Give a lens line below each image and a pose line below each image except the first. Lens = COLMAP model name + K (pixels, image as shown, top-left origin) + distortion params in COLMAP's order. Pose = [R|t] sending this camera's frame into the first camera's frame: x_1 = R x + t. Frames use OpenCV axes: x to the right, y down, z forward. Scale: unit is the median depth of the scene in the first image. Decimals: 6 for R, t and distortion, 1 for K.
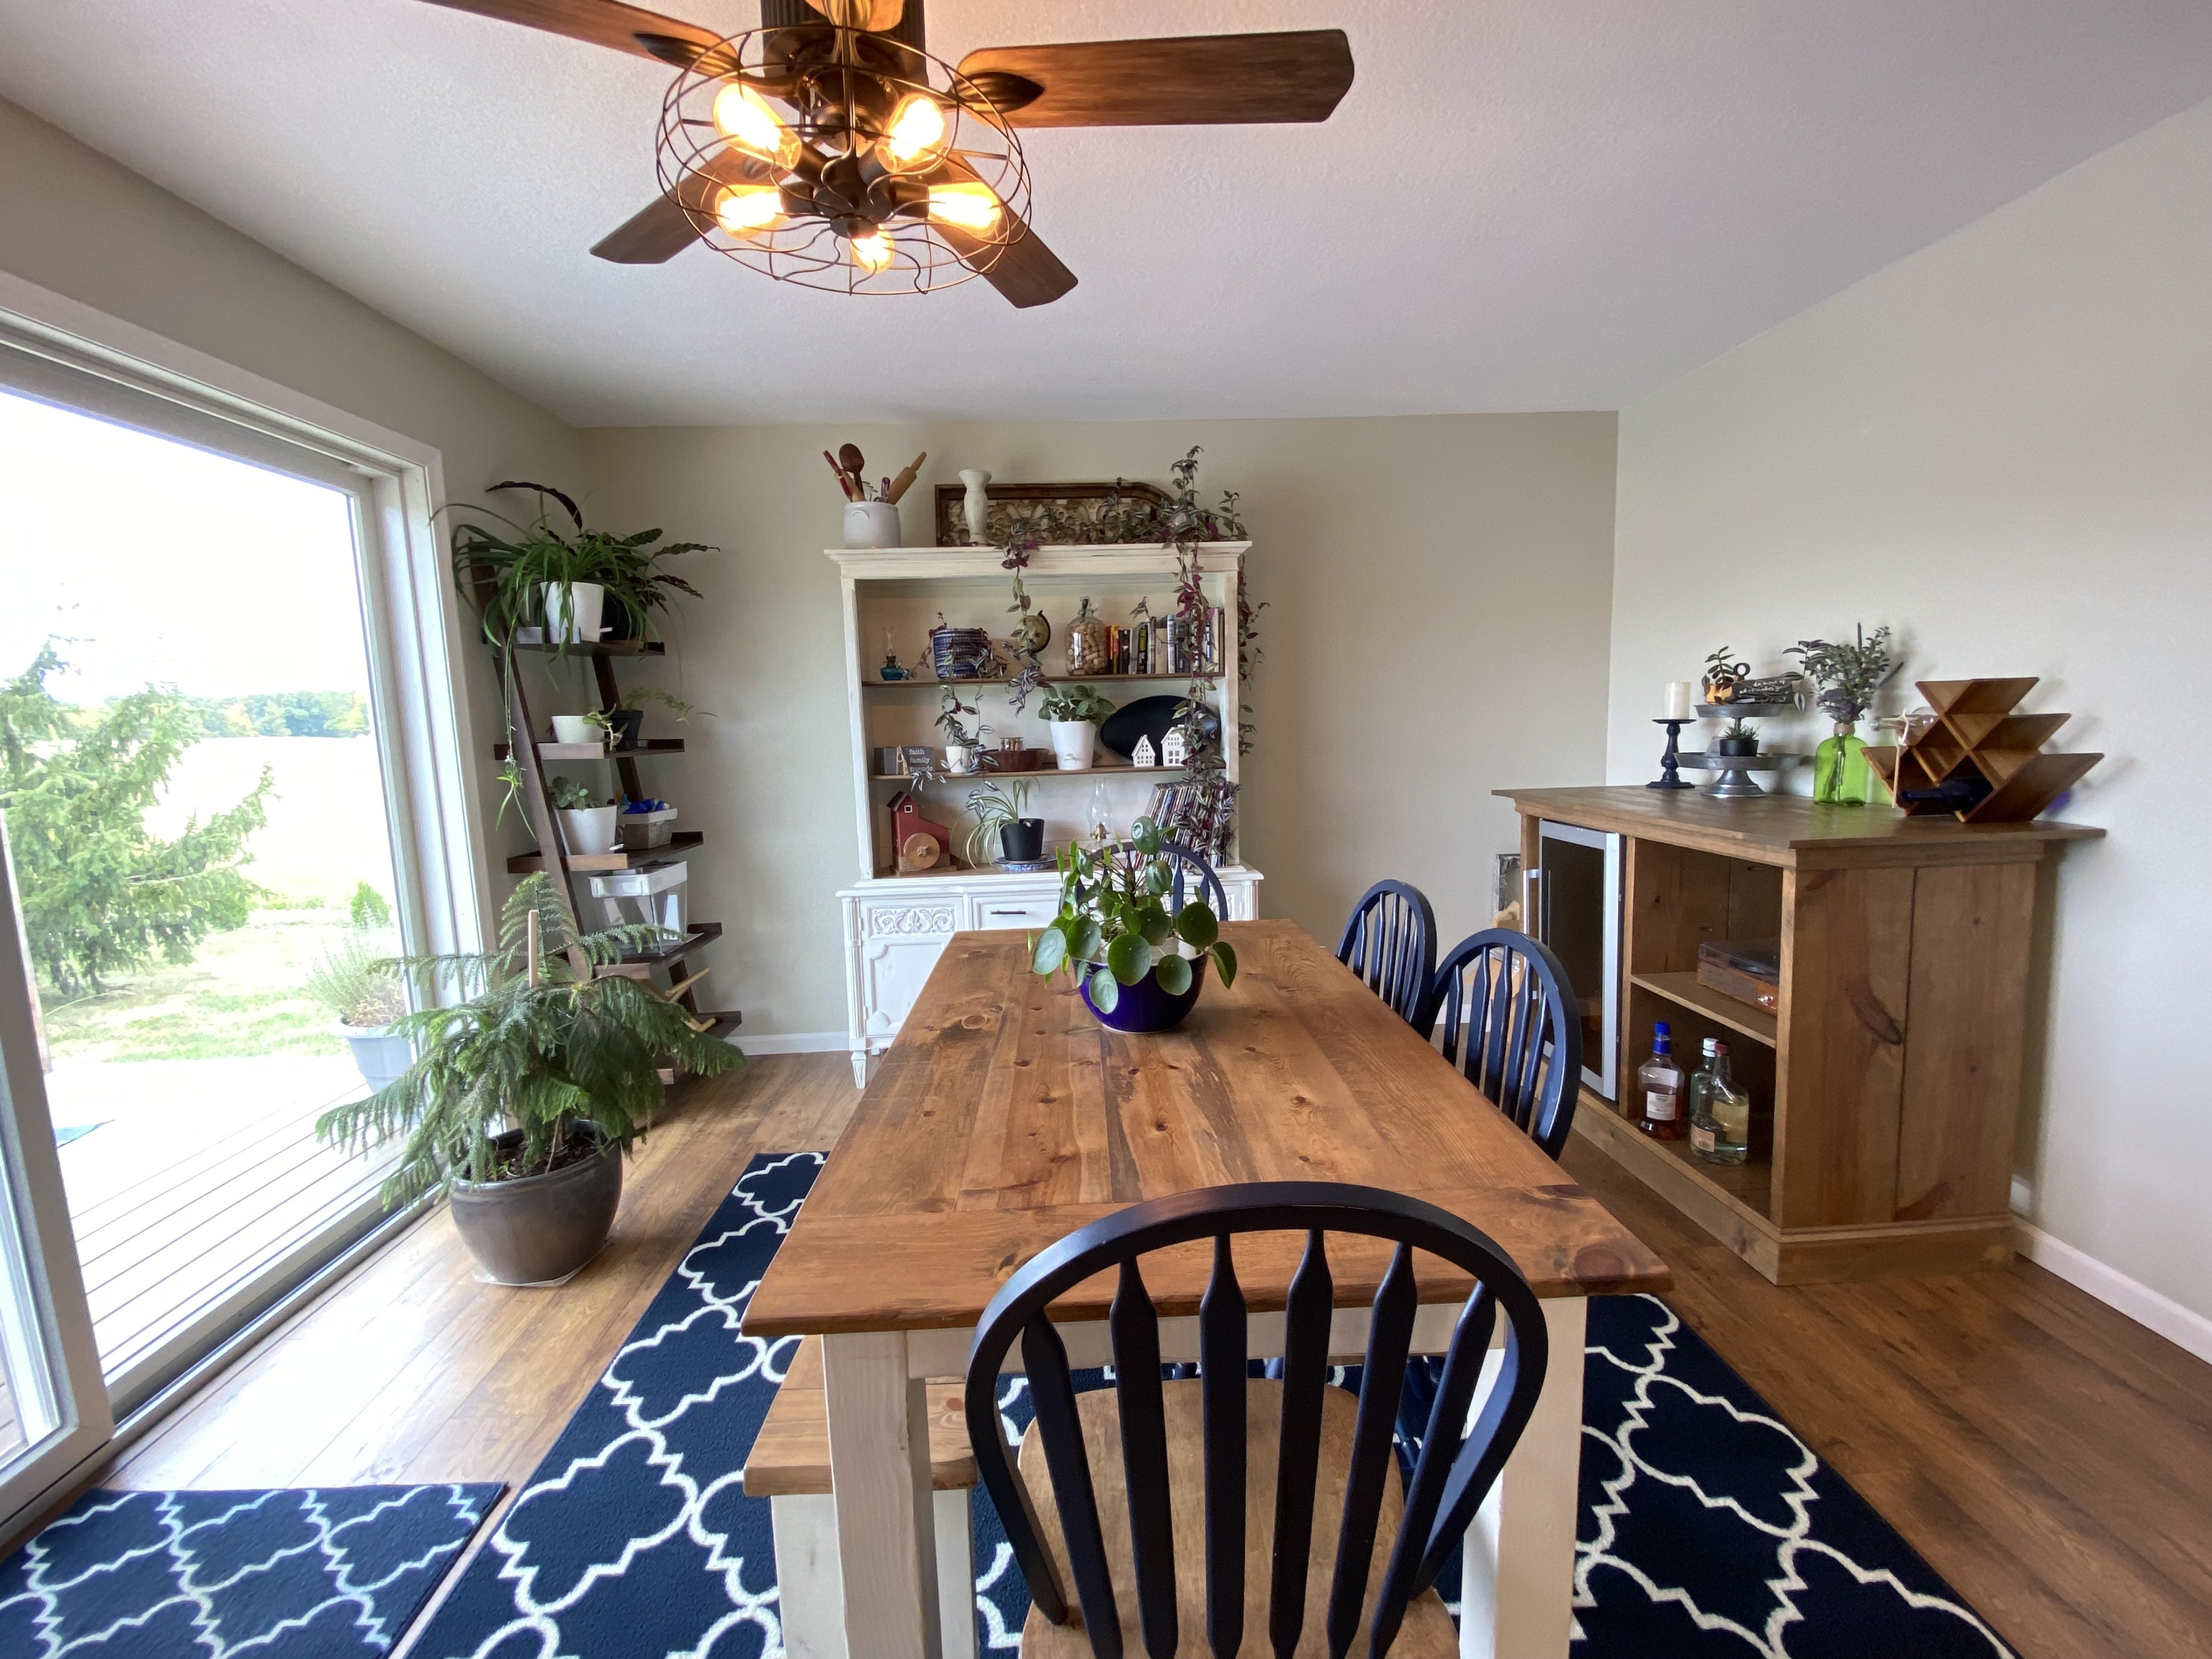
lens RADIAL K [[961.0, 0, 1107.2], [0, 961.0, 826.8], [0, 0, 1]] dist [-0.001747, -0.002758]
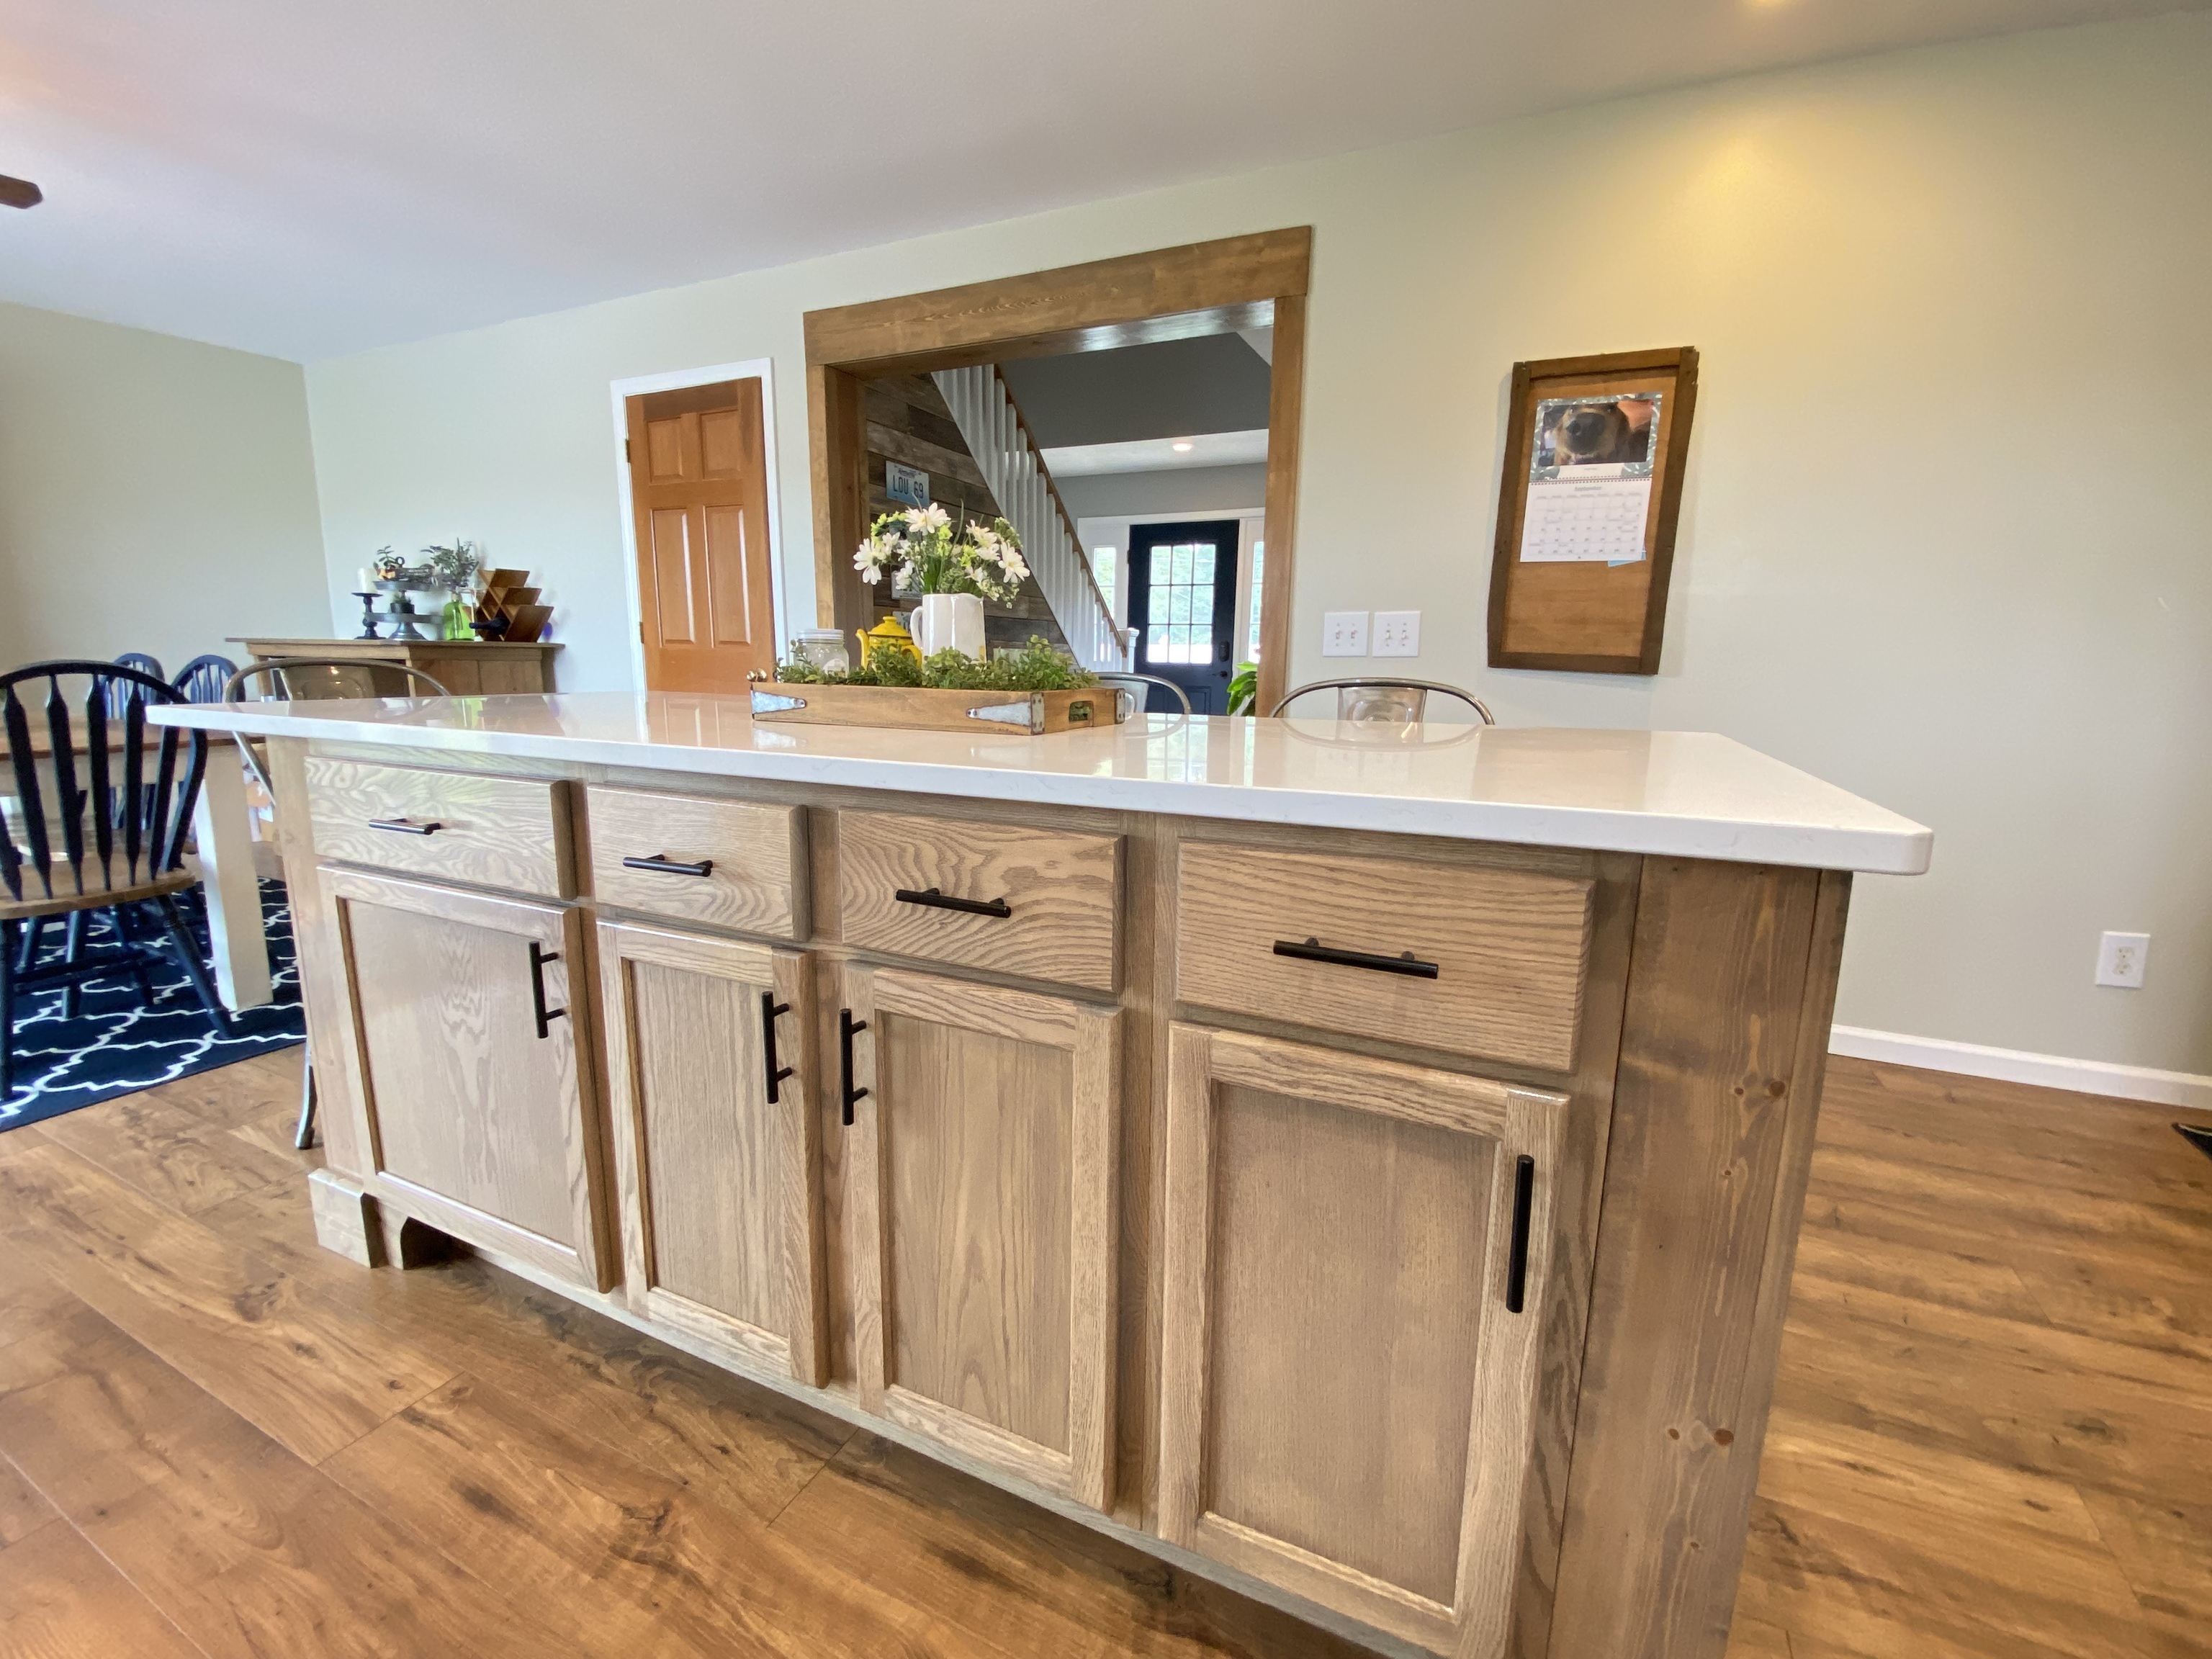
lens RADIAL K [[961.0, 0, 1107.9], [0, 961.0, 835.8], [0, 0, 1]] dist [-0.001747, -0.002758]
pose [[0.476203, -0.126259, 0.870224, -0.253526], [0.077141, 0.991821, 0.101688, 0.234980], [-0.875945, 0.018705, 0.482047, -0.864085]]
